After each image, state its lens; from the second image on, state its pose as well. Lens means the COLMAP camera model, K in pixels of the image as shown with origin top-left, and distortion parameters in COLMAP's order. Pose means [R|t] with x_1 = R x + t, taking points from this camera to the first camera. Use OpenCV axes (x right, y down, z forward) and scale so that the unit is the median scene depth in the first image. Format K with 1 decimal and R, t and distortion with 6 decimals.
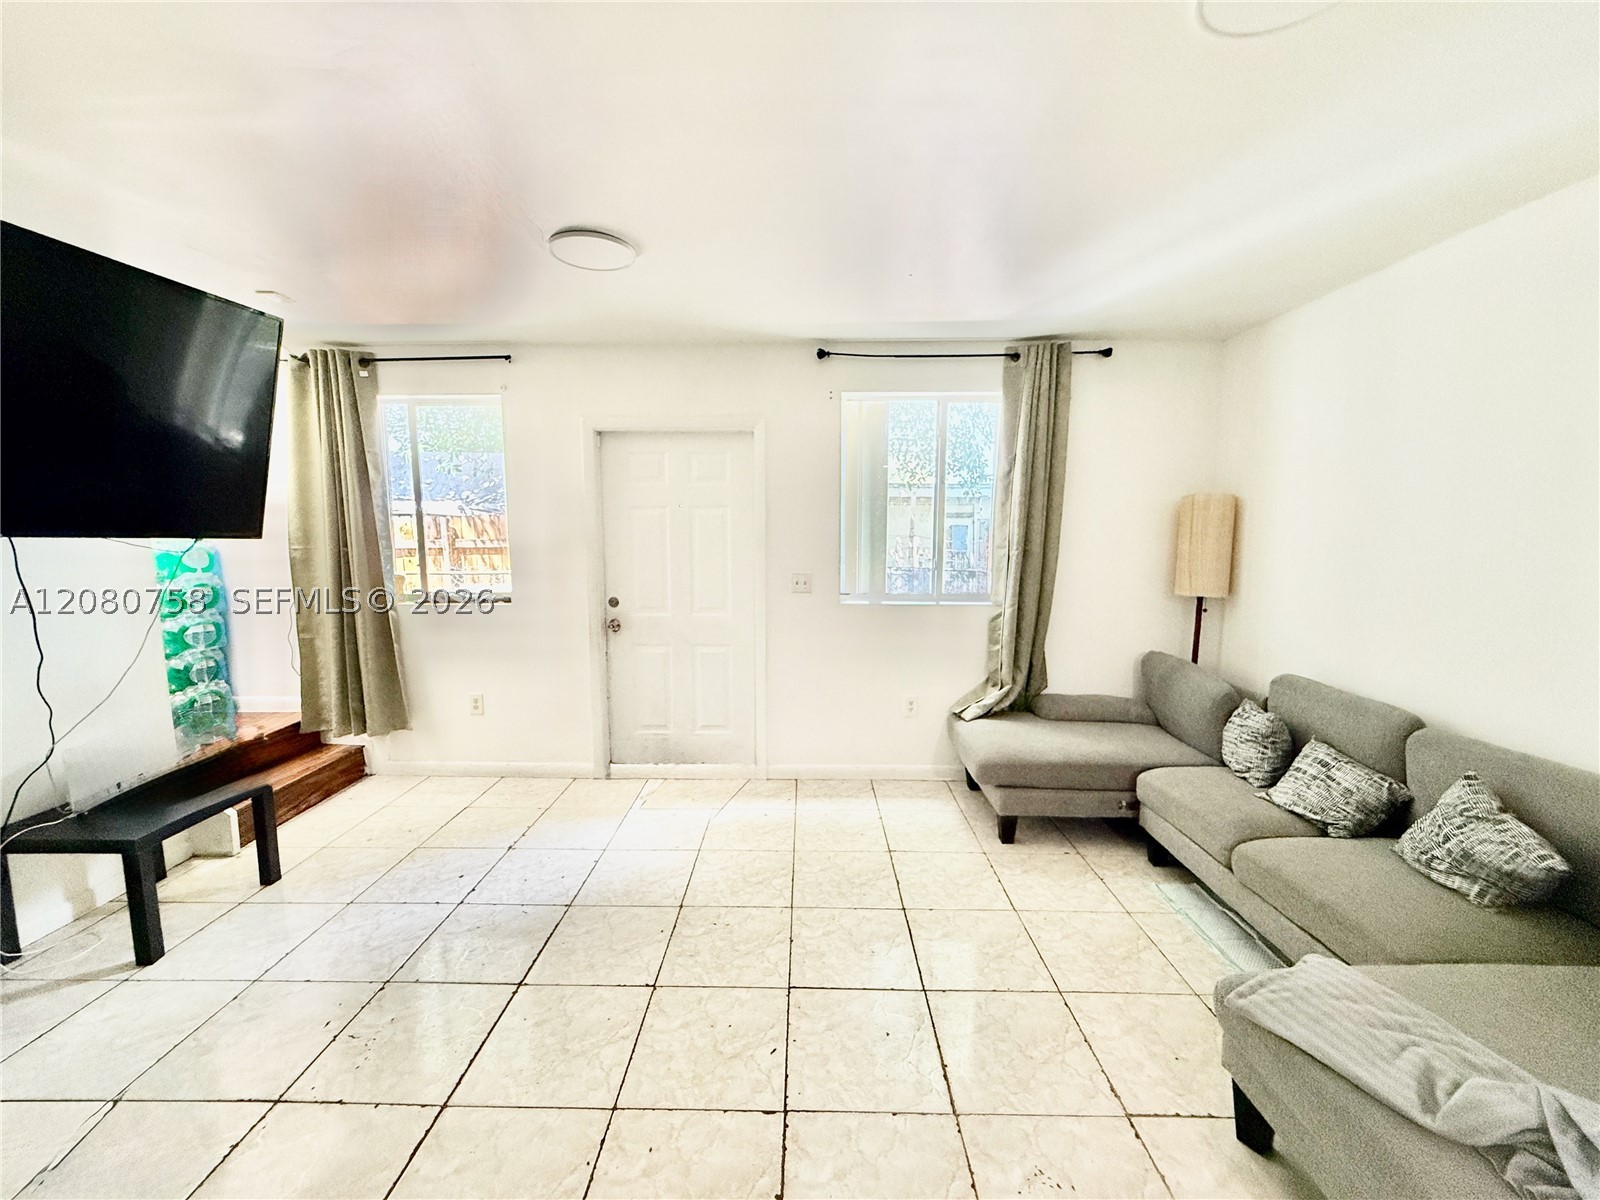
lens RADIAL K [[638.2, 0, 797.4], [0, 638.2, 602.5], [0, 0, 1]] dist [-0.001434, -0.000267]
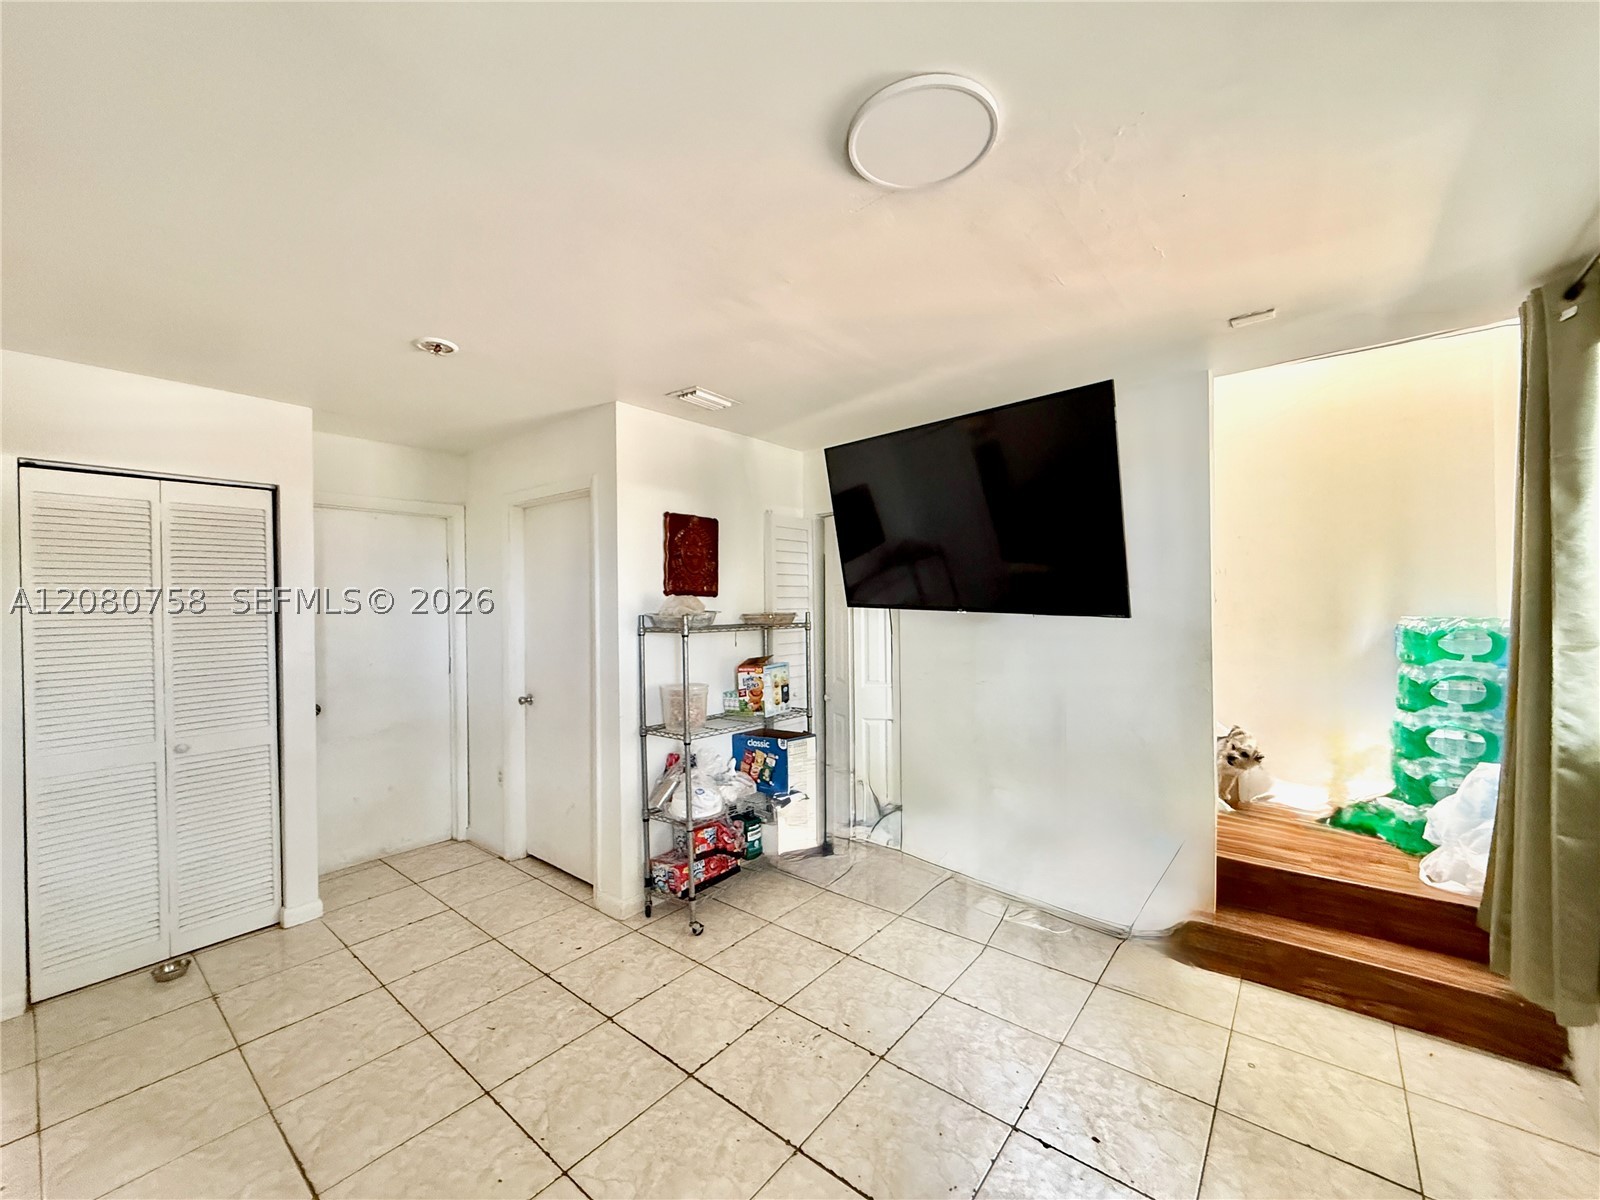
lens RADIAL K [[638.2, 0, 797.4], [0, 638.2, 602.5], [0, 0, 1]] dist [-0.001434, -0.000267]
pose [[-0.583653, 0.012750, -0.811903, 0.115633], [-0.084231, 0.993532, 0.076153, -0.105162], [0.807623, 0.112834, -0.578804, 0.794069]]
